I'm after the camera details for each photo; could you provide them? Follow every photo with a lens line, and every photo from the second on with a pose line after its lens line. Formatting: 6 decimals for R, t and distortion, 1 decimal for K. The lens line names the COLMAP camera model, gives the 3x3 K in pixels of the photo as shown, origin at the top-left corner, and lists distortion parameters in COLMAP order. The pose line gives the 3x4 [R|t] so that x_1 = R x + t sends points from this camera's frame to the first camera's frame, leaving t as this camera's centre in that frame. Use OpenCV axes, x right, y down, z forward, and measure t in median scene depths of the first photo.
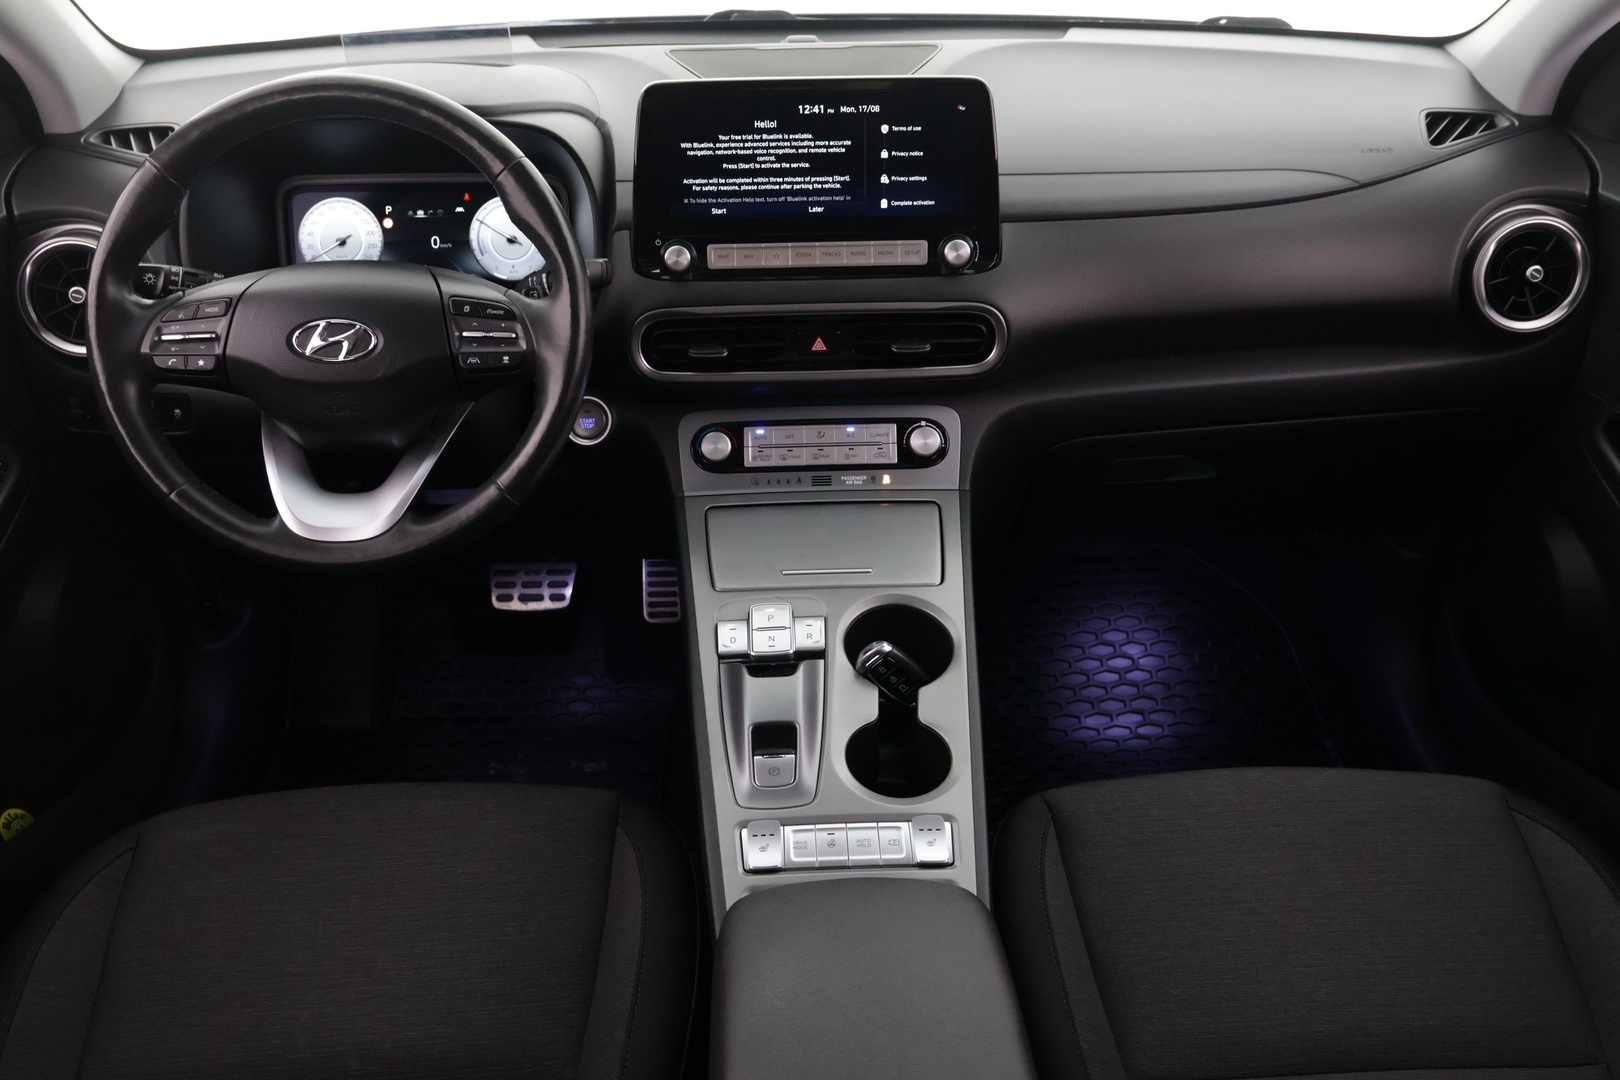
lens RADIAL K [[1373.7, 0, 769.5], [0, 1373.7, 535.3], [0, 0, 1]] dist [-0.007391, -0.000306]
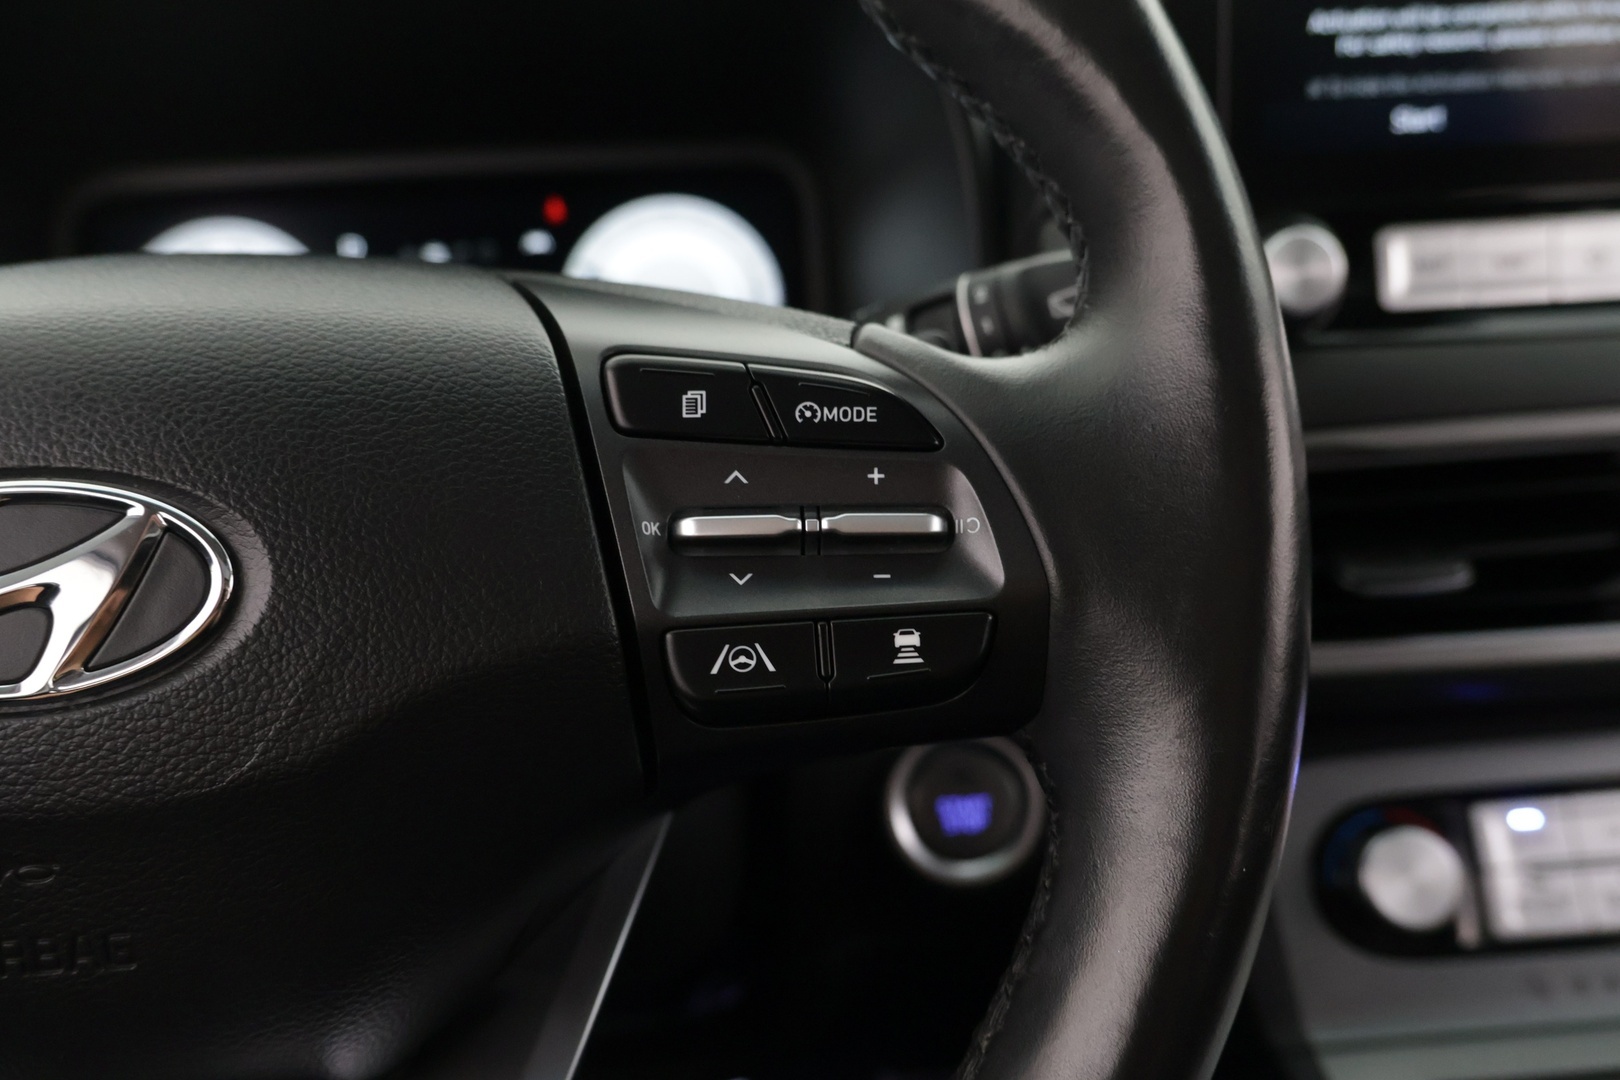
lens RADIAL K [[1367.1, 0, 810.0], [0, 1367.1, 540.0], [0, 0, 1]] dist [-0.000404, 0.003212]
pose [[0.998417, -0.045335, 0.033304, -0.190245], [0.050255, 0.984850, -0.165968, -0.100318], [-0.025275, 0.167379, 0.985569, 0.726117]]
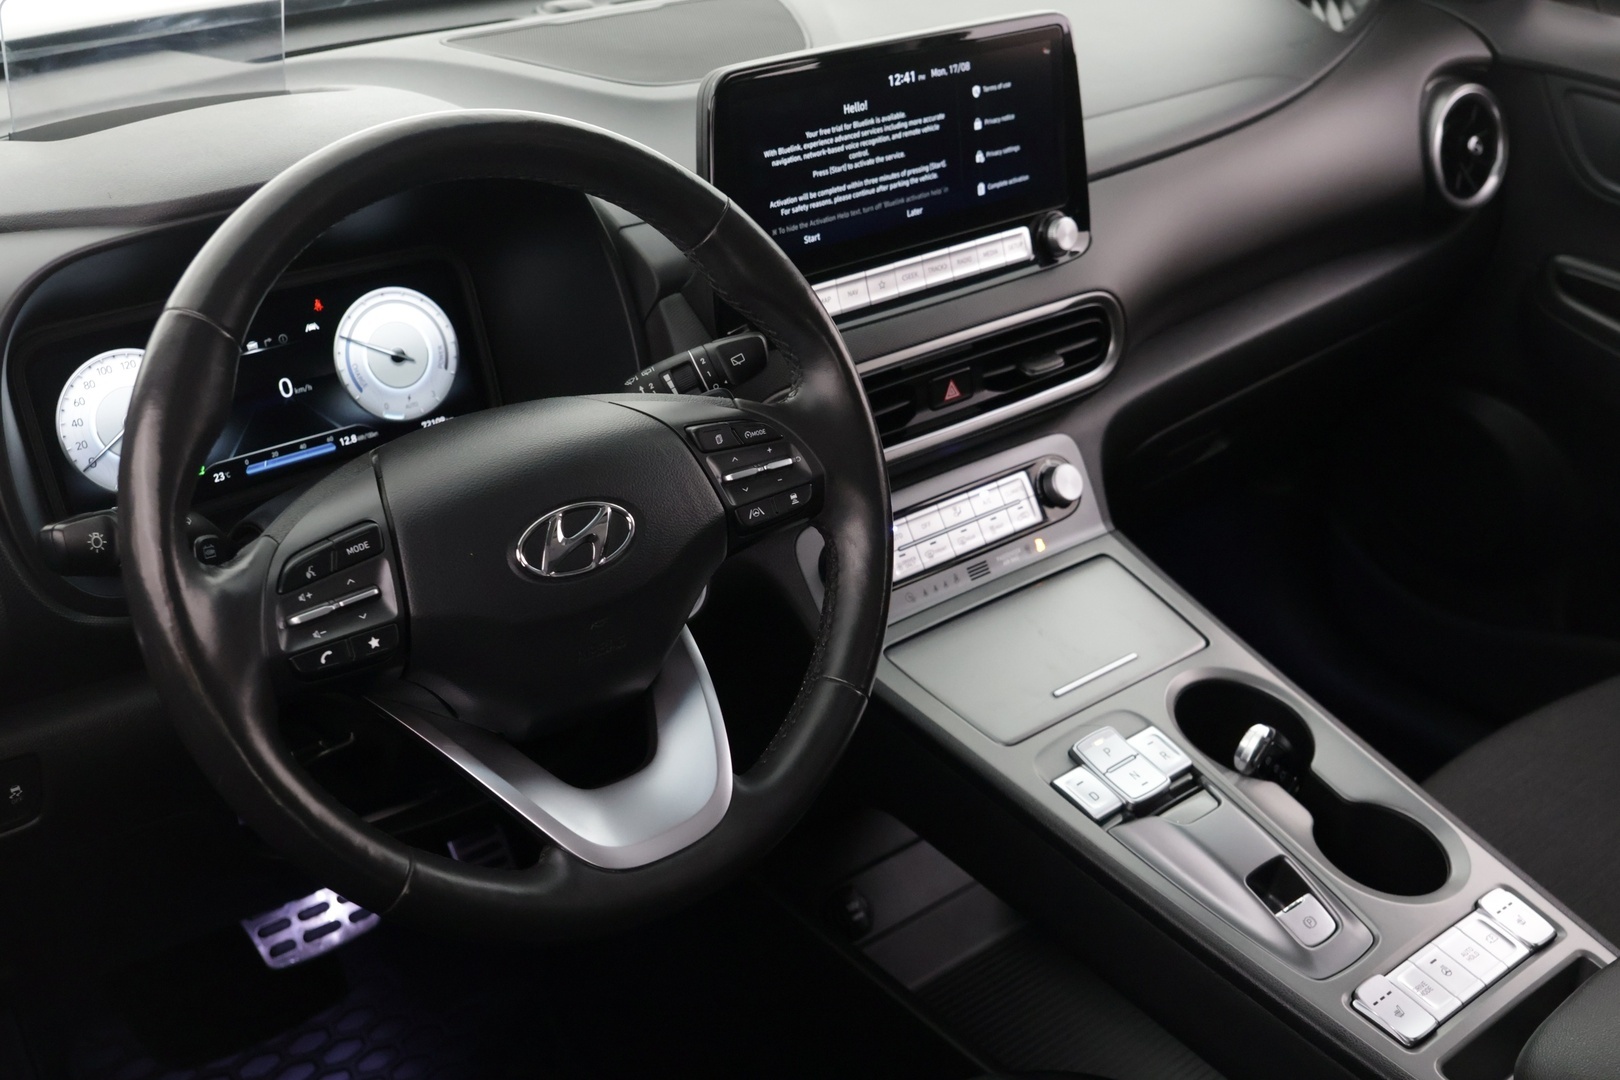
lens RADIAL K [[1835.7, 0, 810.0], [0, 1835.7, 540.0], [0, 0, 1]] dist [0.015268, 0.005304]
pose [[0.787663, -0.270862, 0.553373, -0.606897], [0.304342, 0.951999, 0.032783, -0.122035], [-0.535690, 0.142592, 0.832288, 0.244582]]
